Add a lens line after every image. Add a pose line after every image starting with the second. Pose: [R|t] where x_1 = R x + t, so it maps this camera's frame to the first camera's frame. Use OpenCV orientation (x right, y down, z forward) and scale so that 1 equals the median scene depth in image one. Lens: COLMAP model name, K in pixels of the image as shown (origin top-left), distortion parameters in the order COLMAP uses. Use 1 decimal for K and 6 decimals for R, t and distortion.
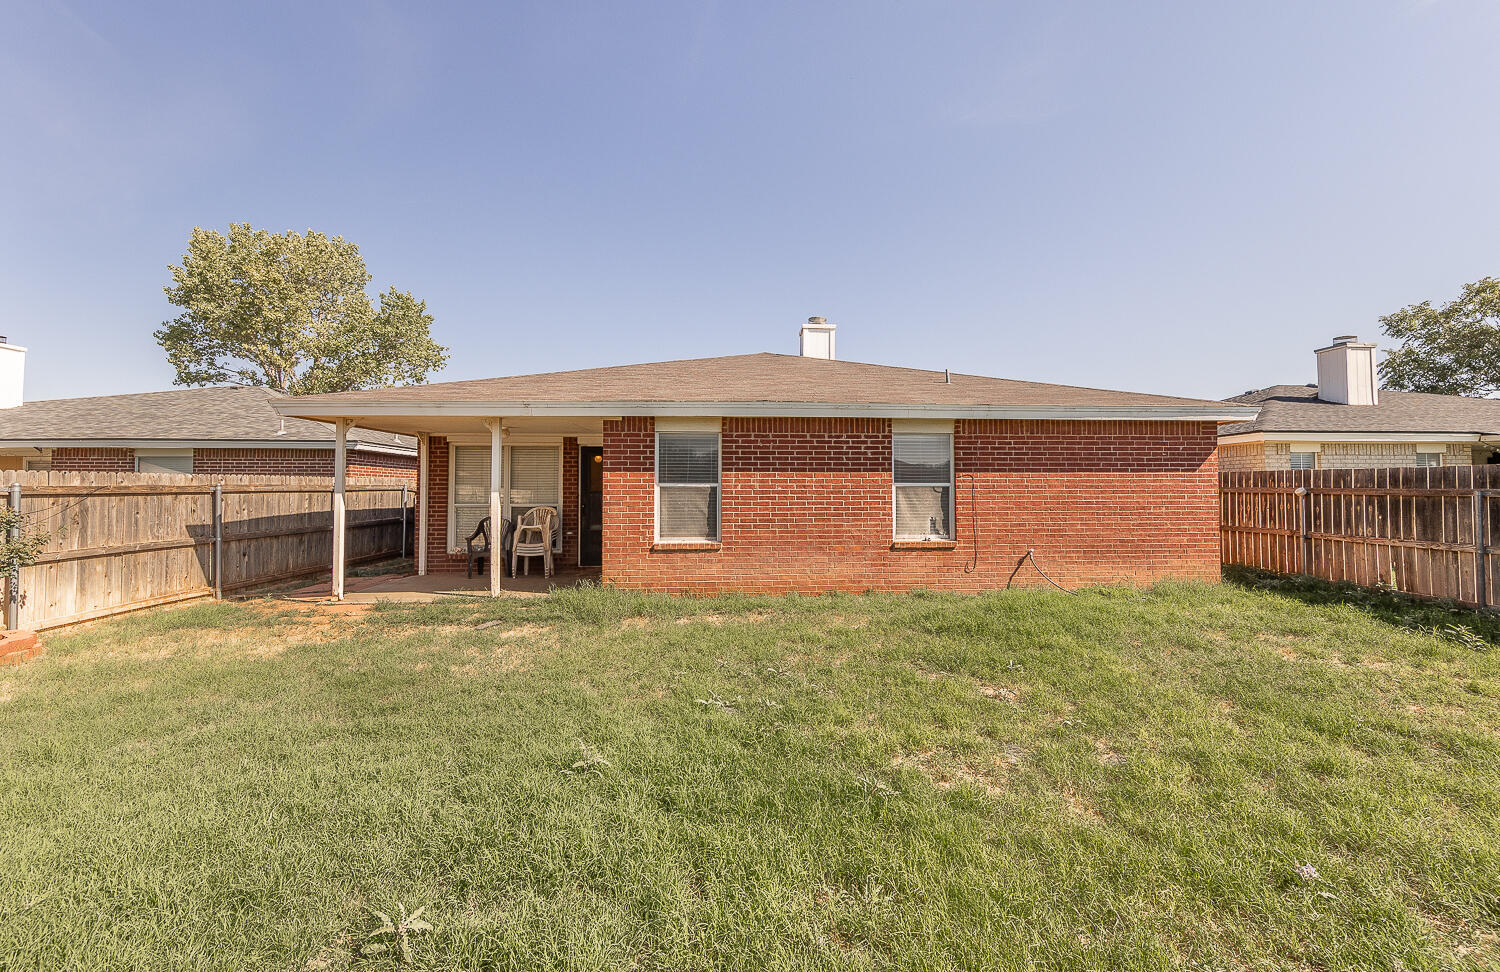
lens RADIAL K [[665.2, 0, 750.5], [0, 665.2, 475.2], [0, 0, 1]] dist [0.012659, -0.000020]
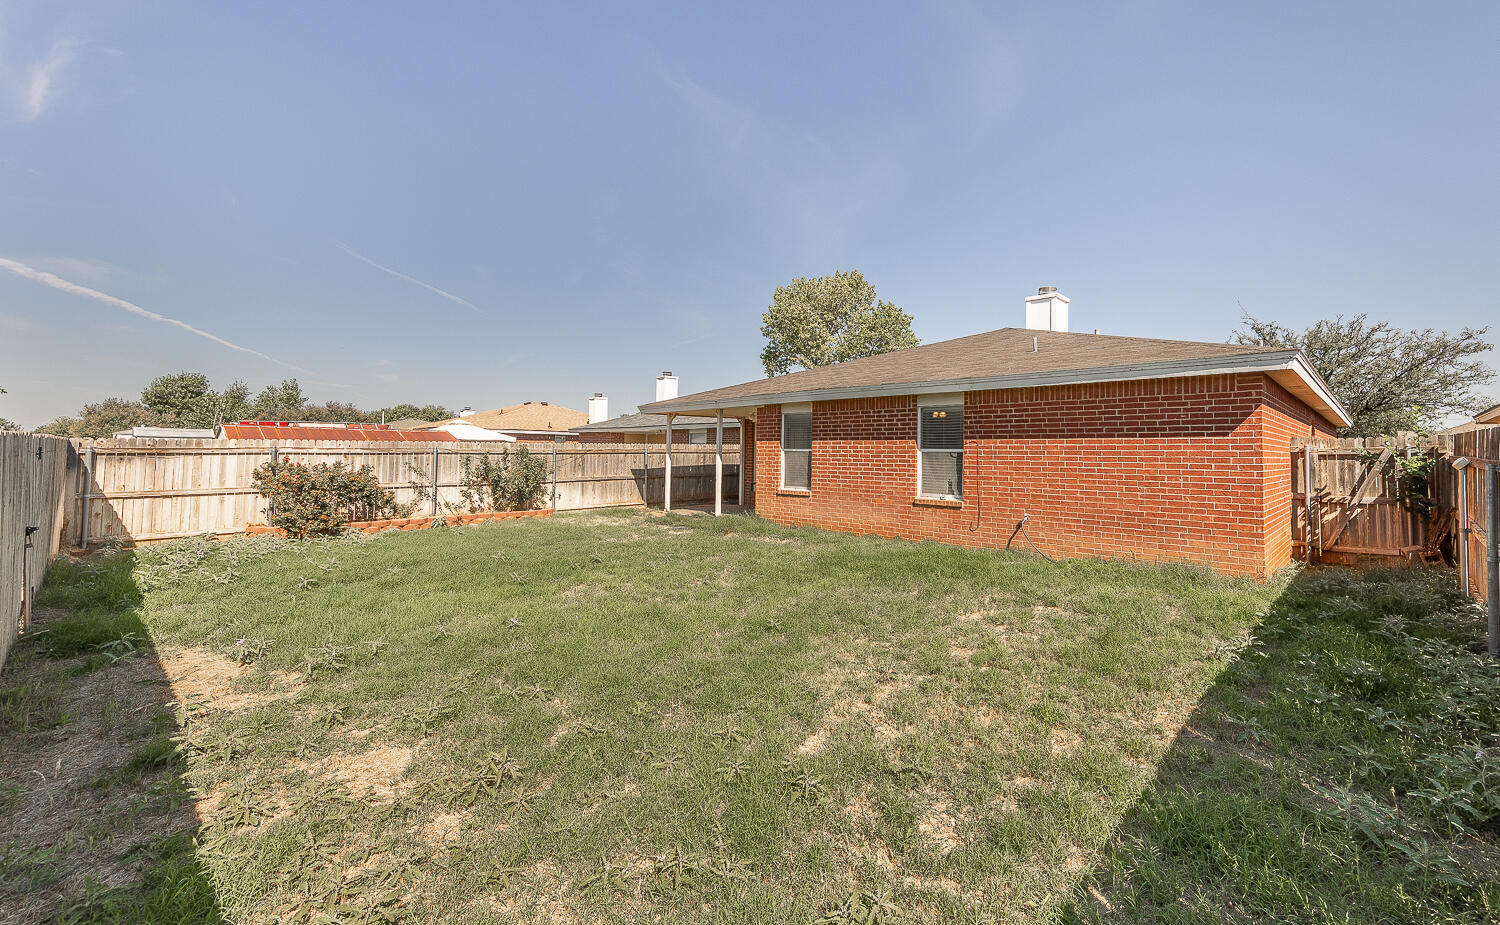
lens RADIAL K [[603.7, 0, 750.3], [0, 603.7, 458.6], [0, 0, 1]] dist [0.000292, 0.000035]
pose [[0.660157, 0.014407, -0.750989, 0.820669], [0.006150, 0.999679, 0.024585, 0.000762], [0.751102, -0.020849, 0.659857, 0.069660]]
